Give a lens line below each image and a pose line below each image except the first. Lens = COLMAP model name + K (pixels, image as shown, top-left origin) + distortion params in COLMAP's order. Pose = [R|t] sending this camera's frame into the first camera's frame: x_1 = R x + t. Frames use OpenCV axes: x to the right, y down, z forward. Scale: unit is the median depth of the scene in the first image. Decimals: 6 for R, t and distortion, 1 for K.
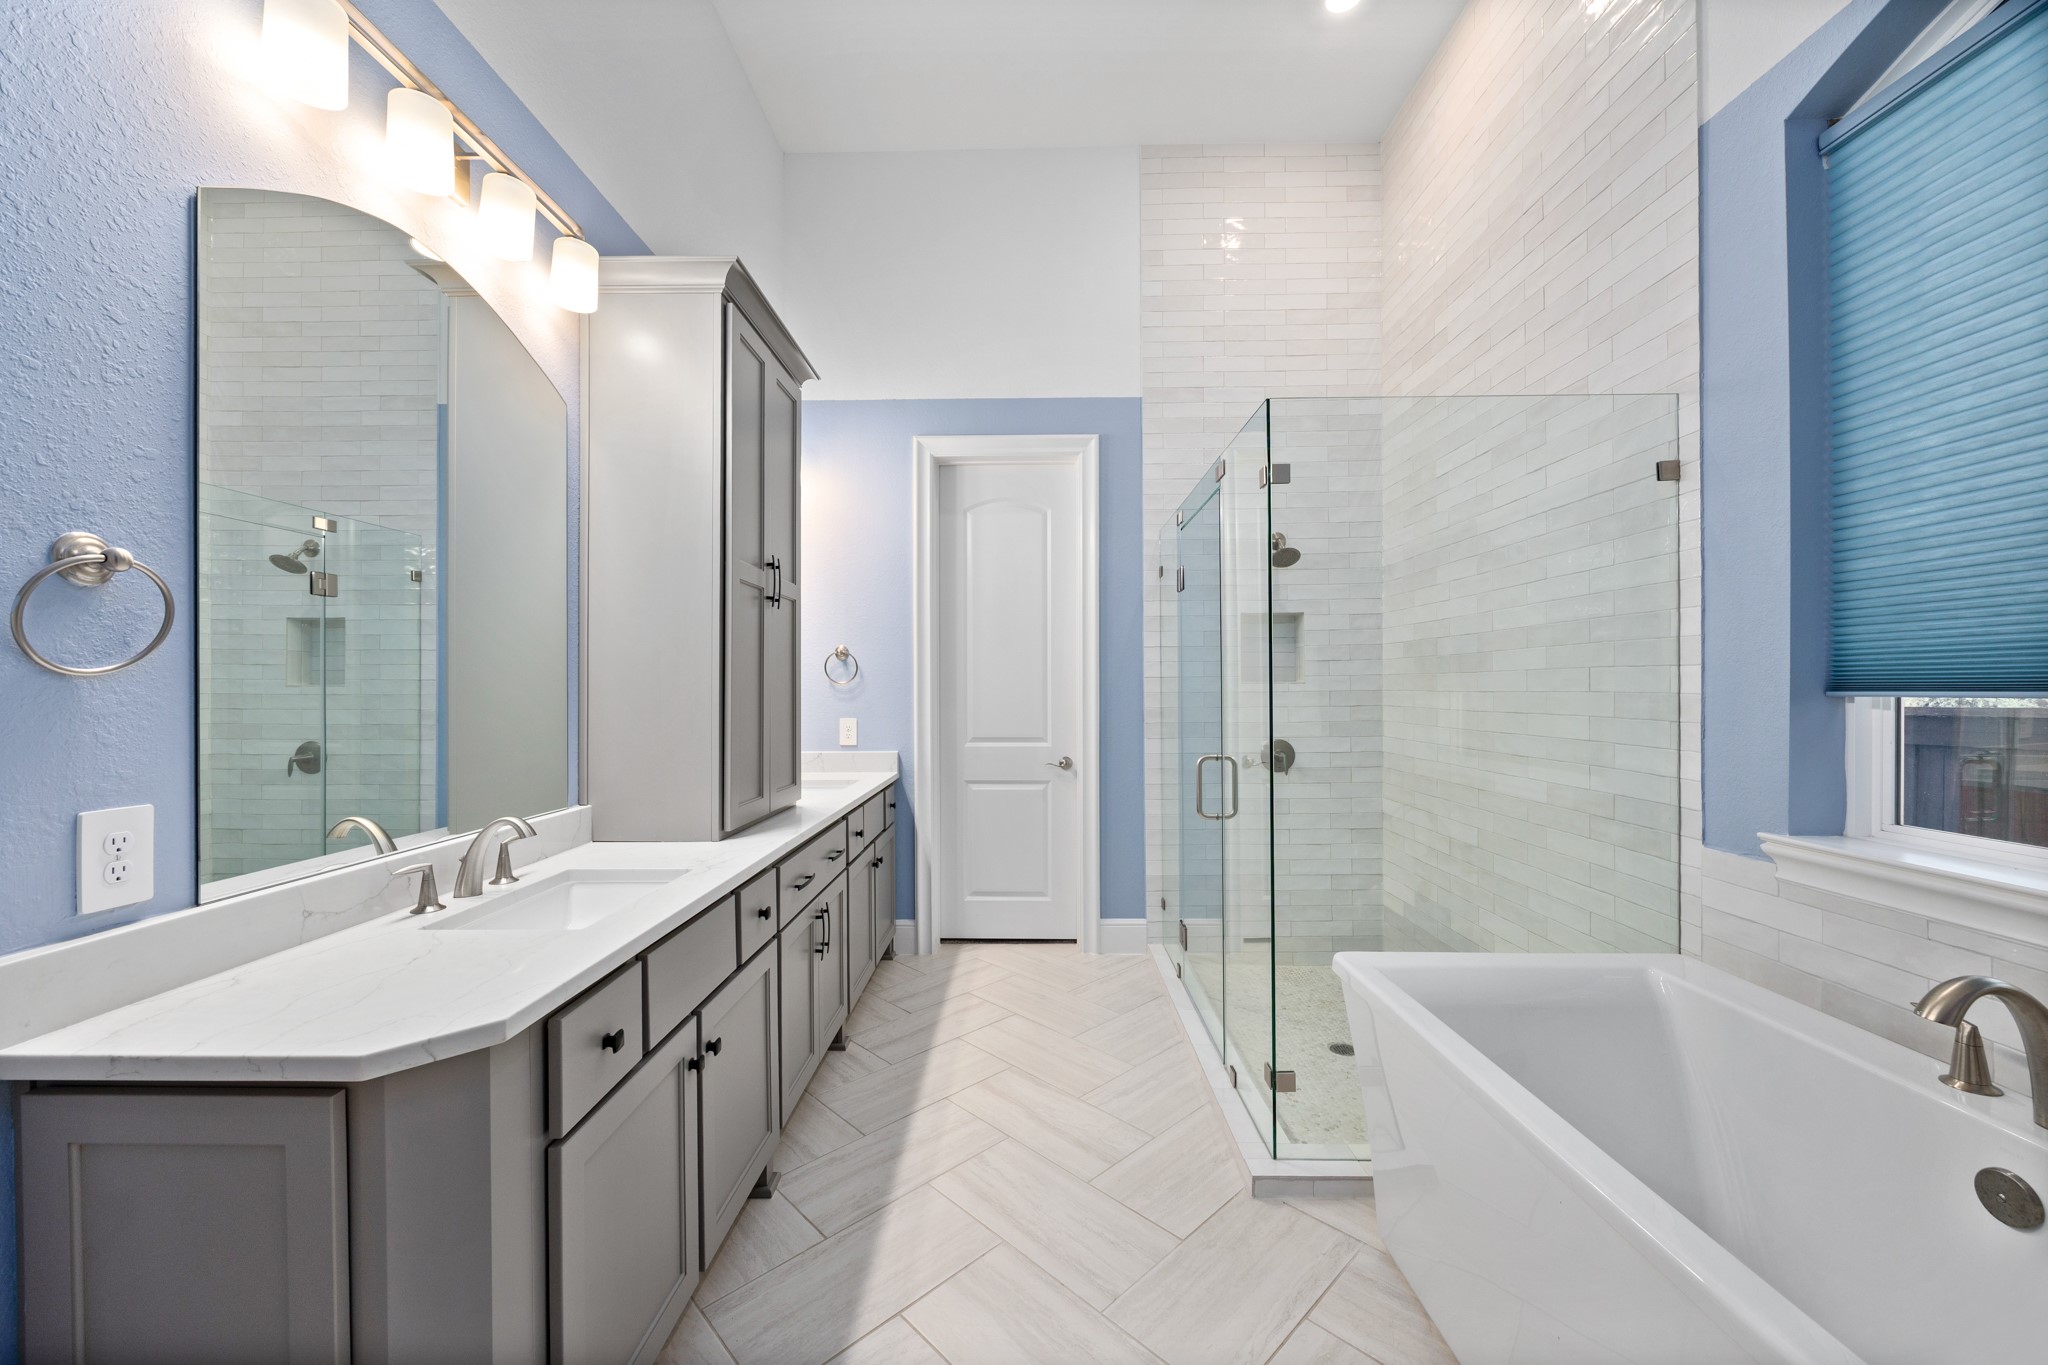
lens RADIAL K [[804.5, 0, 1014.7], [0, 804.5, 686.6], [0, 0, 1]] dist [0.009169, 0.000076]
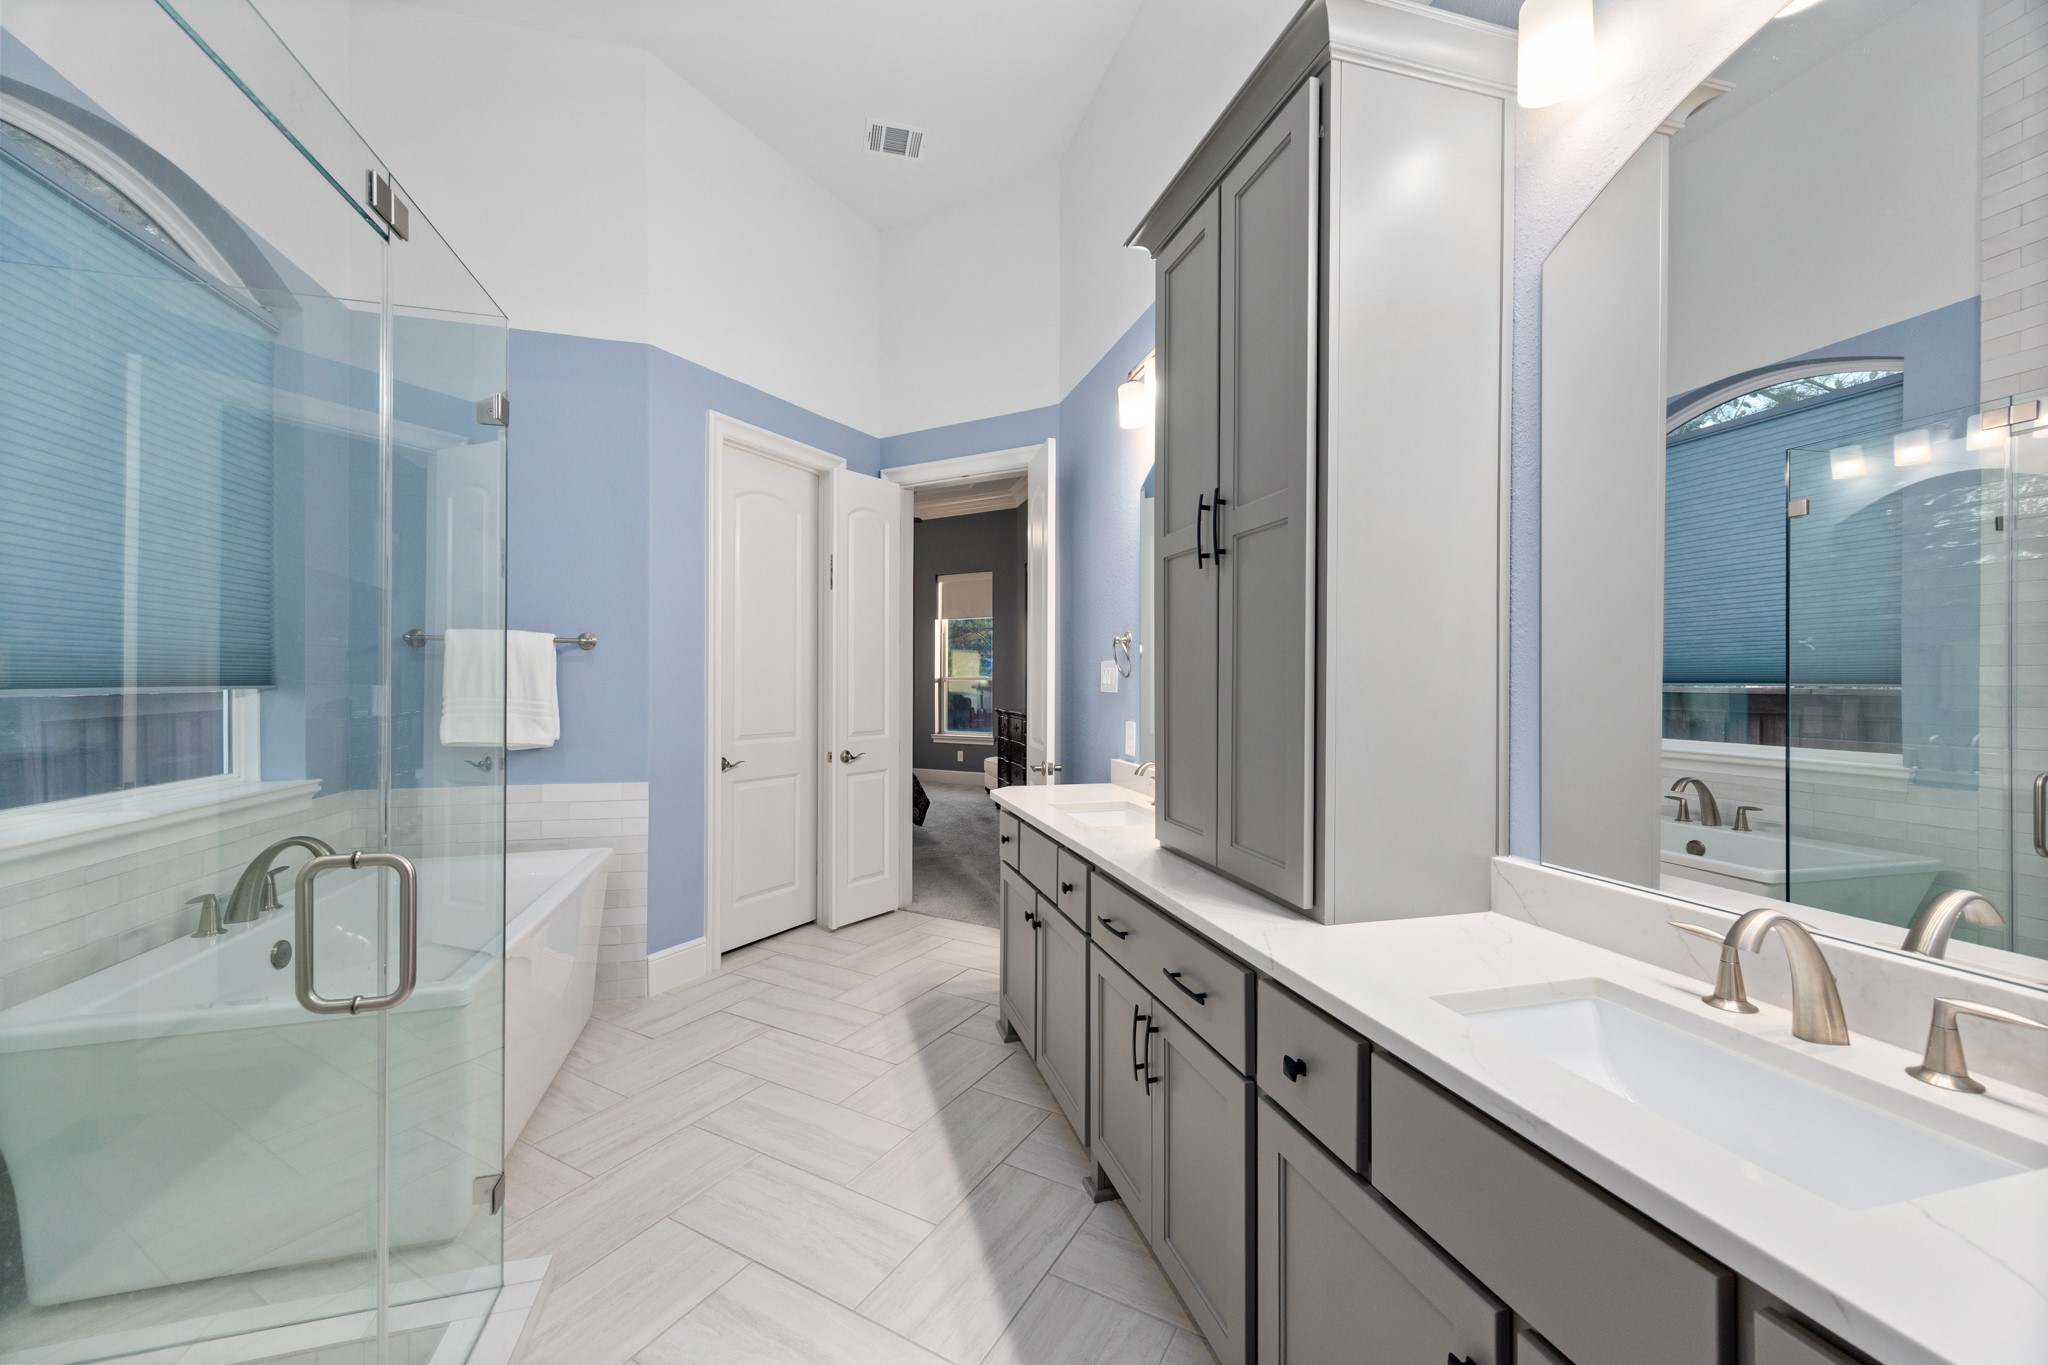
lens RADIAL K [[780.5, 0, 1017.8], [0, 780.5, 681.2], [0, 0, 1]] dist [-0.001233, 0.000178]
pose [[-0.958507, 0.005635, -0.285014, 0.052386], [0.004872, 0.999982, 0.003387, -0.003204], [0.285028, 0.001858, -0.958517, 1.882456]]
